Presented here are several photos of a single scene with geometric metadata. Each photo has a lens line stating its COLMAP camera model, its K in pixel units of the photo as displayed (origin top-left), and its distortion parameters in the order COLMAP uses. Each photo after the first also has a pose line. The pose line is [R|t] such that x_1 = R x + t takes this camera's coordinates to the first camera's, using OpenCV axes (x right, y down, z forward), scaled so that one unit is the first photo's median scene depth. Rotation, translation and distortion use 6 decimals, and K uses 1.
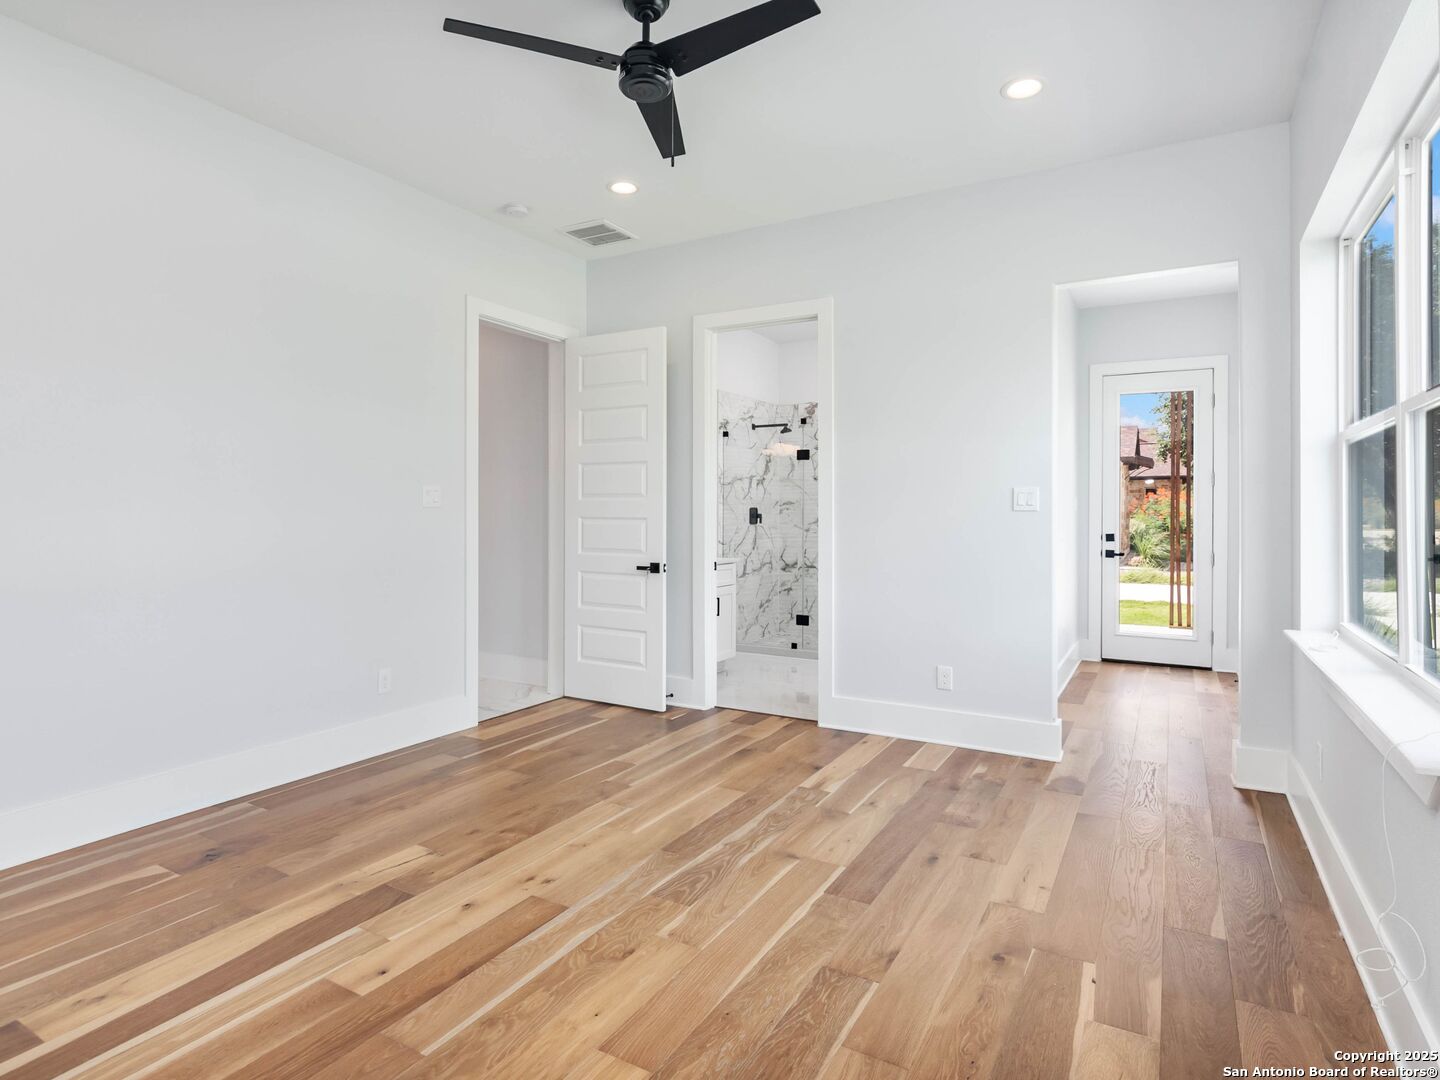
lens RADIAL K [[785.8, 0, 719.5], [0, 785.8, 532.3], [0, 0, 1]] dist [-0.000568, -0.000219]
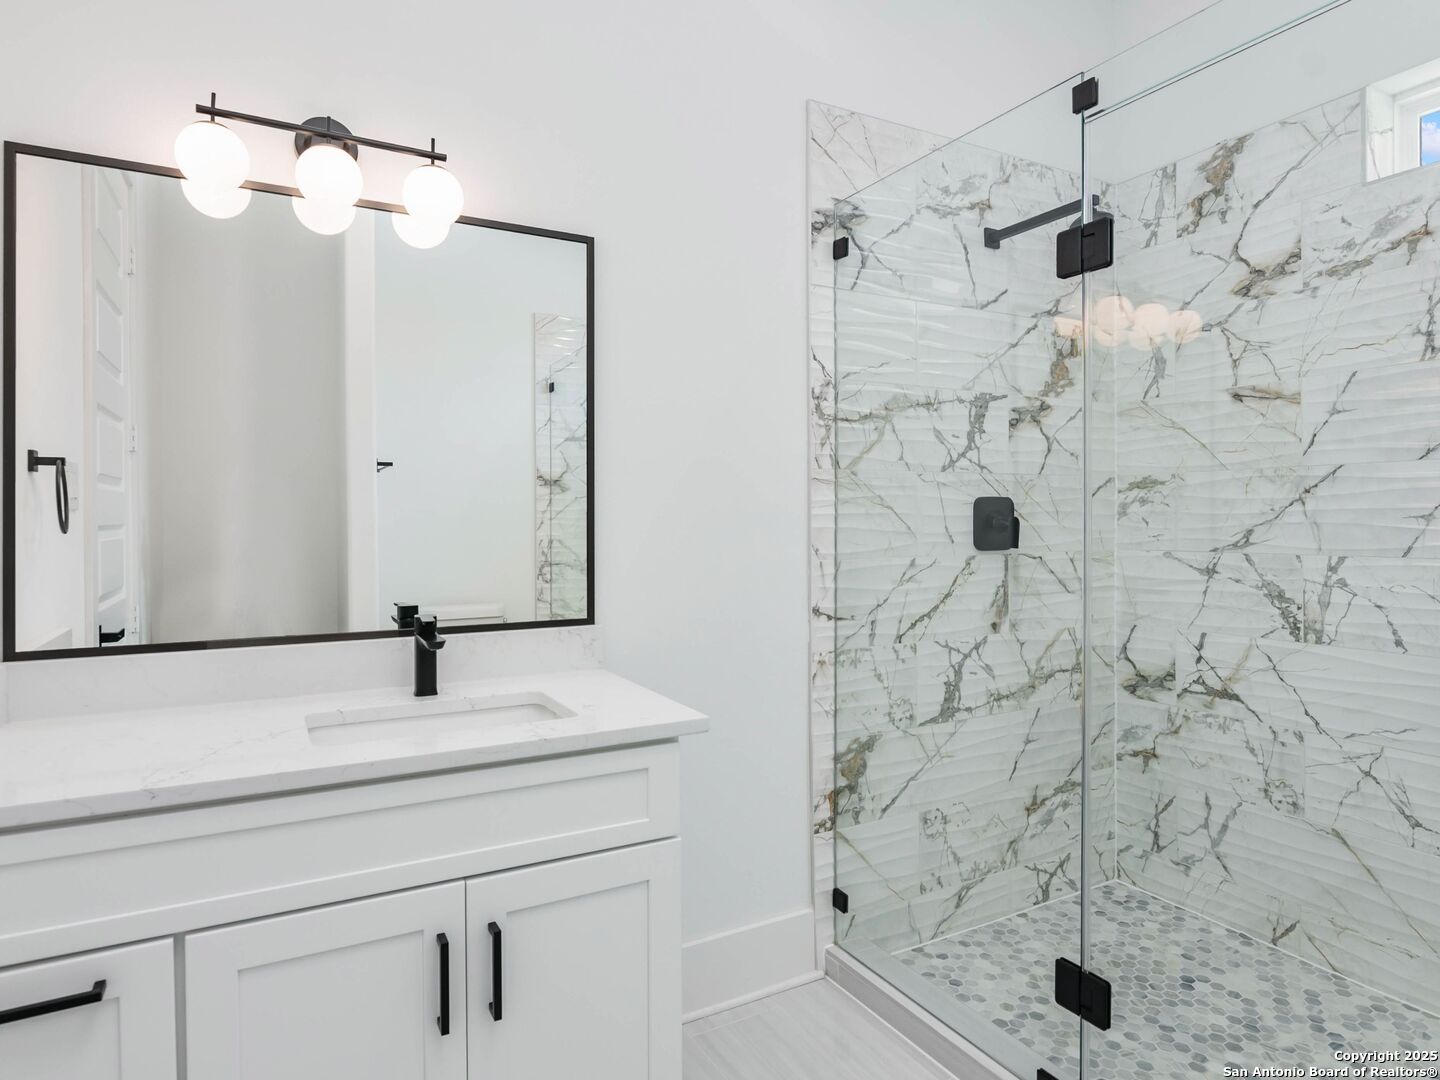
lens RADIAL K [[856.9, 0, 720.0], [0, 856.9, 528.4], [0, 0, 1]] dist [-0.001860, -0.000391]
pose [[0.854826, 0.003248, -0.518904, 0.127276], [-0.008232, 0.999939, -0.007303, -0.015608], [0.518849, 0.010515, 0.854801, 0.651580]]
